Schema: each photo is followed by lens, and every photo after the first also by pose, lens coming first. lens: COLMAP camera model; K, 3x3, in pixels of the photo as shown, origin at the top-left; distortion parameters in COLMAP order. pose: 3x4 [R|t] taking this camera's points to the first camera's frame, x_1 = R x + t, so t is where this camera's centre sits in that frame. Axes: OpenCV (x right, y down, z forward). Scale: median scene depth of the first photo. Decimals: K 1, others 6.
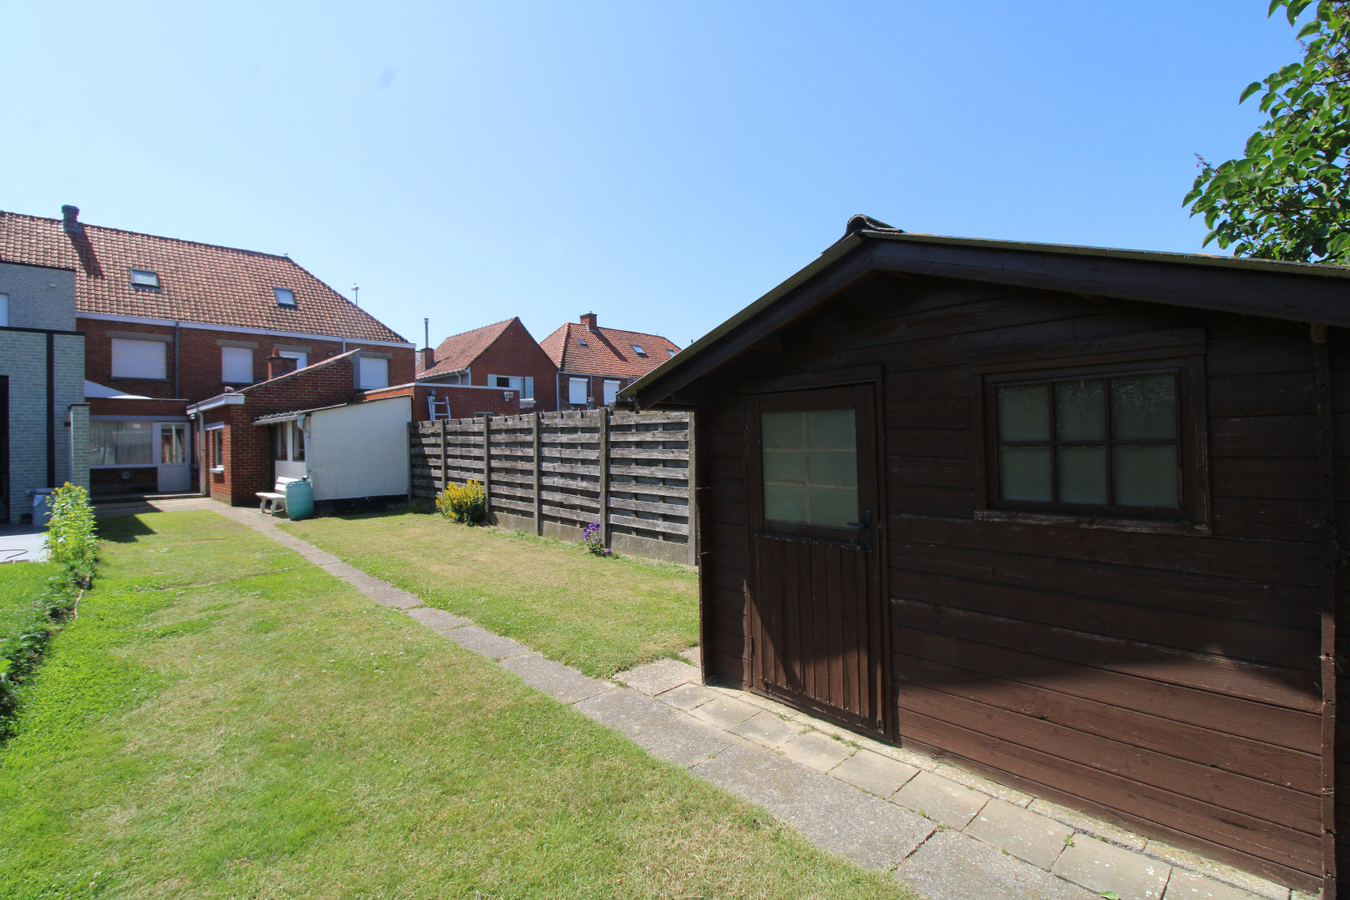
lens RADIAL K [[625.3, 0, 680.9], [0, 625.3, 430.0], [0, 0, 1]] dist [0.000084, -0.013092]
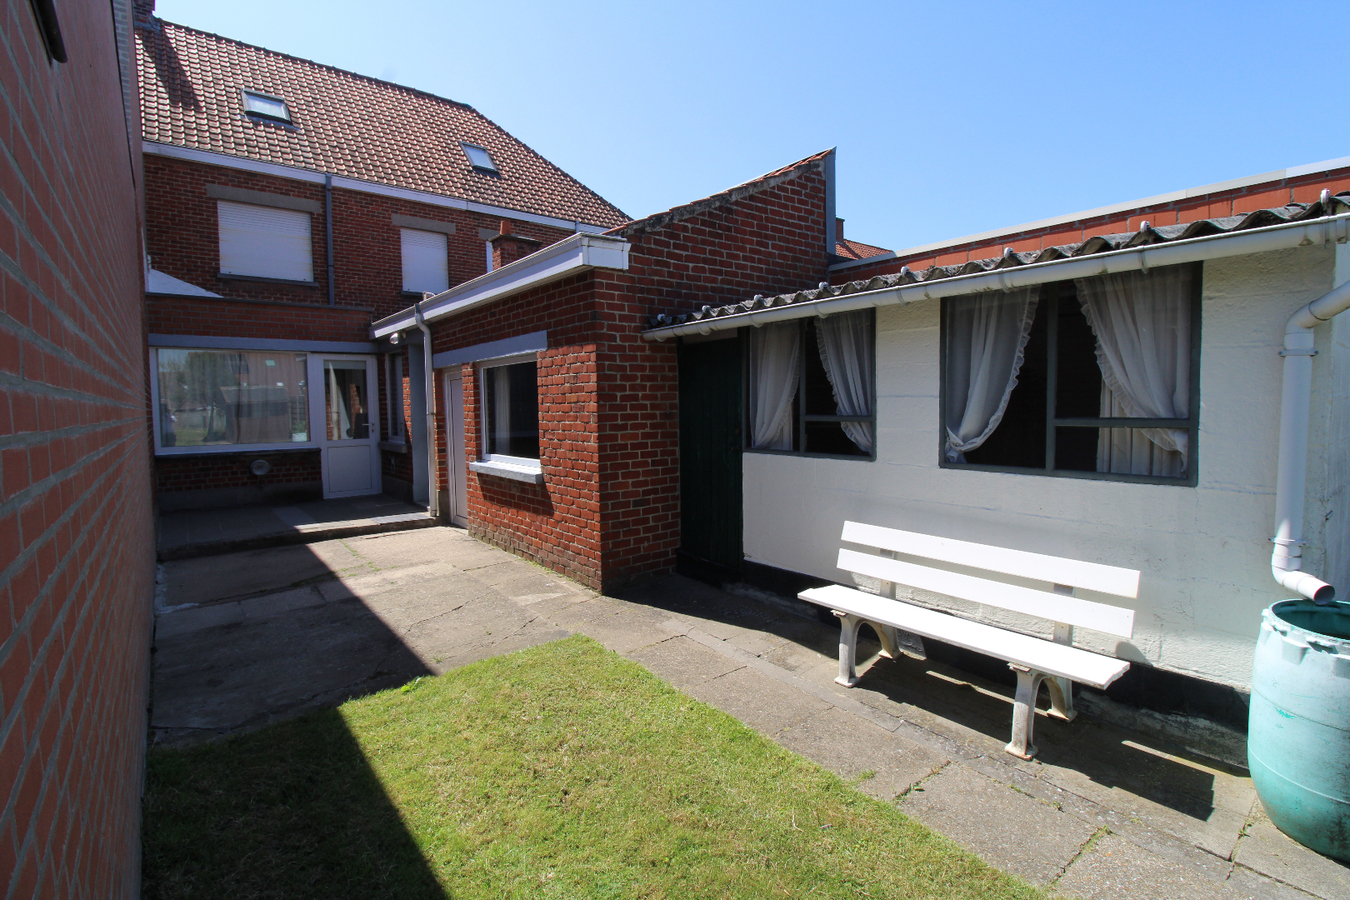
lens RADIAL K [[625.3, 0, 680.9], [0, 625.3, 430.0], [0, 0, 1]] dist [0.000084, -0.013092]
pose [[0.994833, 0.006822, -0.101294, -0.575955], [-0.000438, 0.998019, 0.062919, 0.016980], [0.101522, -0.062550, 0.992865, 0.613605]]
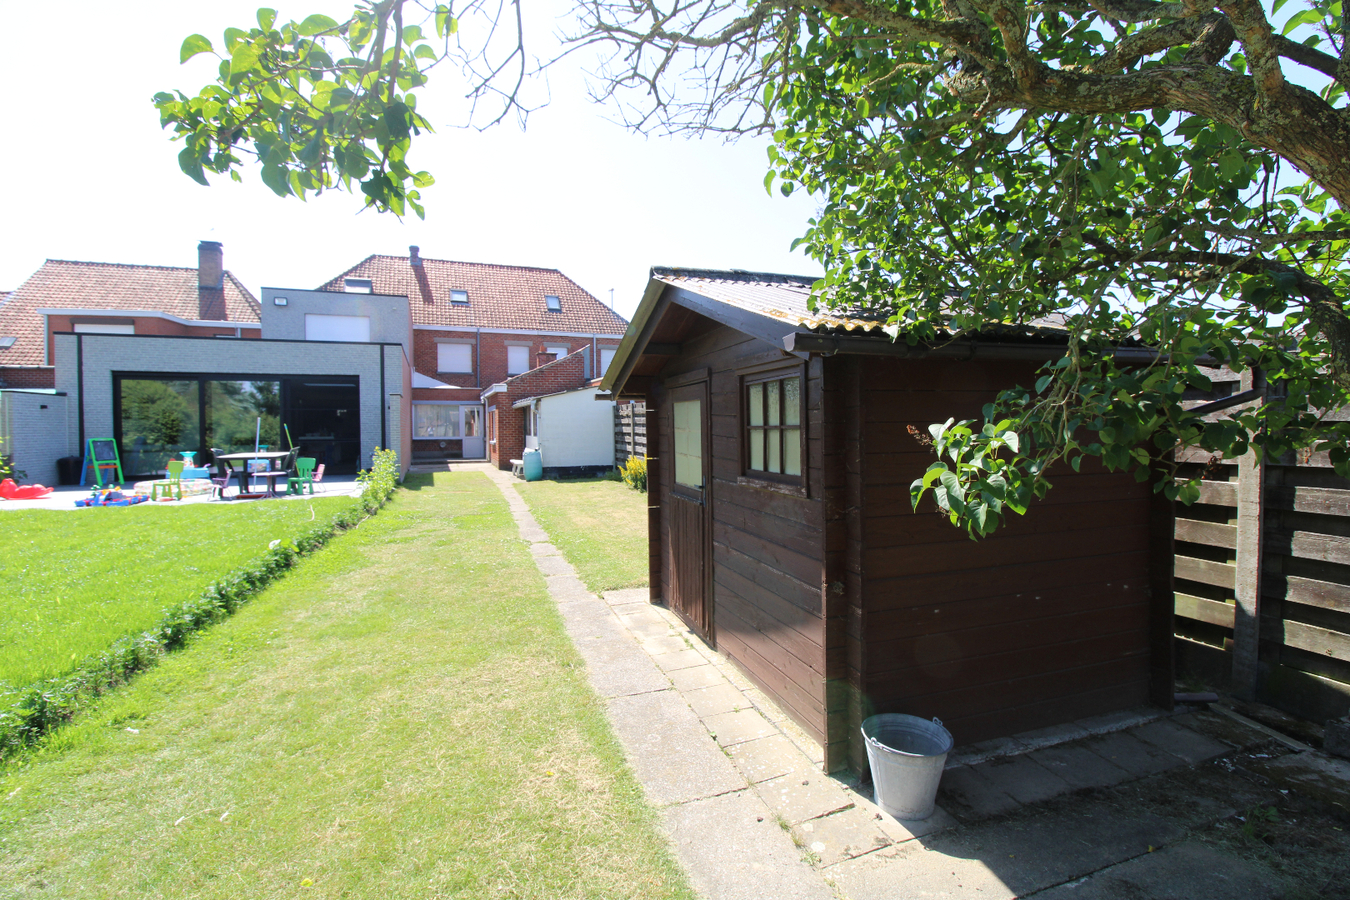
lens RADIAL K [[625.3, 0, 680.9], [0, 625.3, 430.0], [0, 0, 1]] dist [0.000084, -0.013092]
pose [[0.915237, 0.013996, -0.402673, 0.141418], [-0.001984, 0.999541, 0.030232, -0.002010], [0.402912, -0.026870, 0.914844, -0.044563]]
